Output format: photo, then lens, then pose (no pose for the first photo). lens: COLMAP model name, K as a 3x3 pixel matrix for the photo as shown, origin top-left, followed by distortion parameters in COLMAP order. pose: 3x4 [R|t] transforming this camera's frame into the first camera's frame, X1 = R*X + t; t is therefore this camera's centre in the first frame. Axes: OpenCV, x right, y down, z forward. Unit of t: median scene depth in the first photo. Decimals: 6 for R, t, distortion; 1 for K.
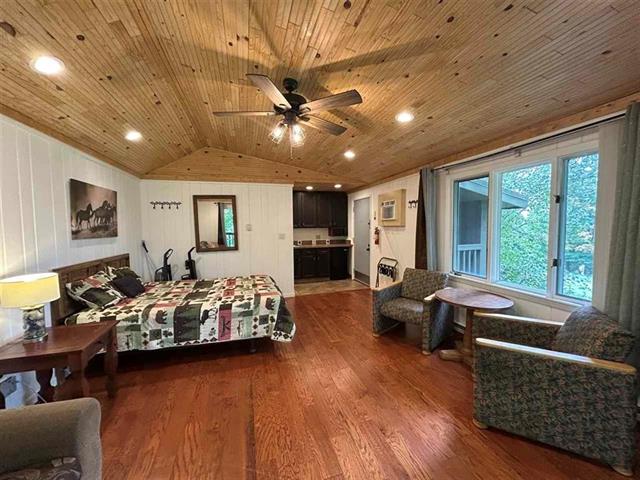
lens RADIAL K [[257.0, 0, 320.5], [0, 257.0, 238.8], [0, 0, 1]] dist [-0.001910, 0.001016]
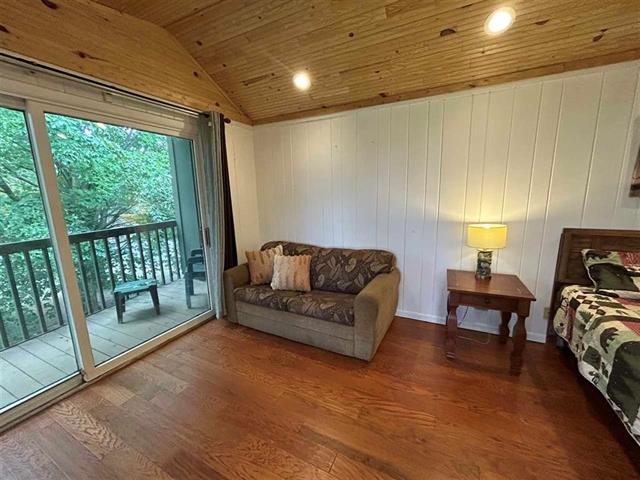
lens RADIAL K [[257.0, 0, 318.8], [0, 257.0, 239.6], [0, 0, 1]] dist [-0.001910, 0.001016]
pose [[-0.683806, 0.160188, -0.711863, 0.179211], [-0.007216, 0.974072, 0.226123, -0.033787], [0.729628, 0.159761, -0.664921, 0.781564]]
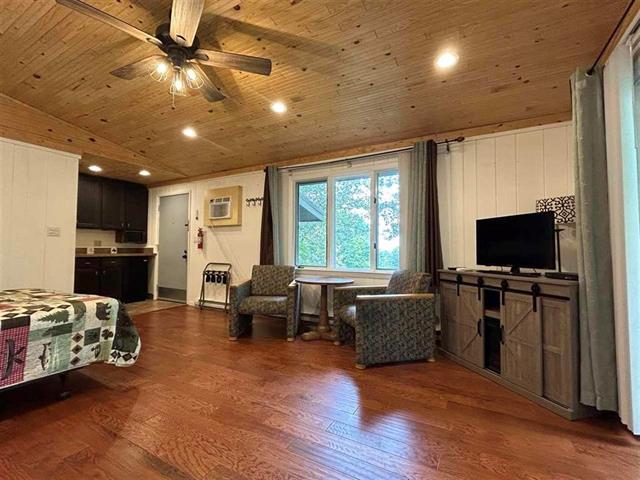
lens RADIAL K [[296.8, 0, 320.1], [0, 296.8, 237.3], [0, 0, 1]] dist [-0.000675, -0.001204]
pose [[0.715668, 0.041368, 0.697215, -0.336958], [0.024553, 0.996137, -0.084307, 0.143685], [-0.698009, 0.077454, 0.711888, 0.056284]]
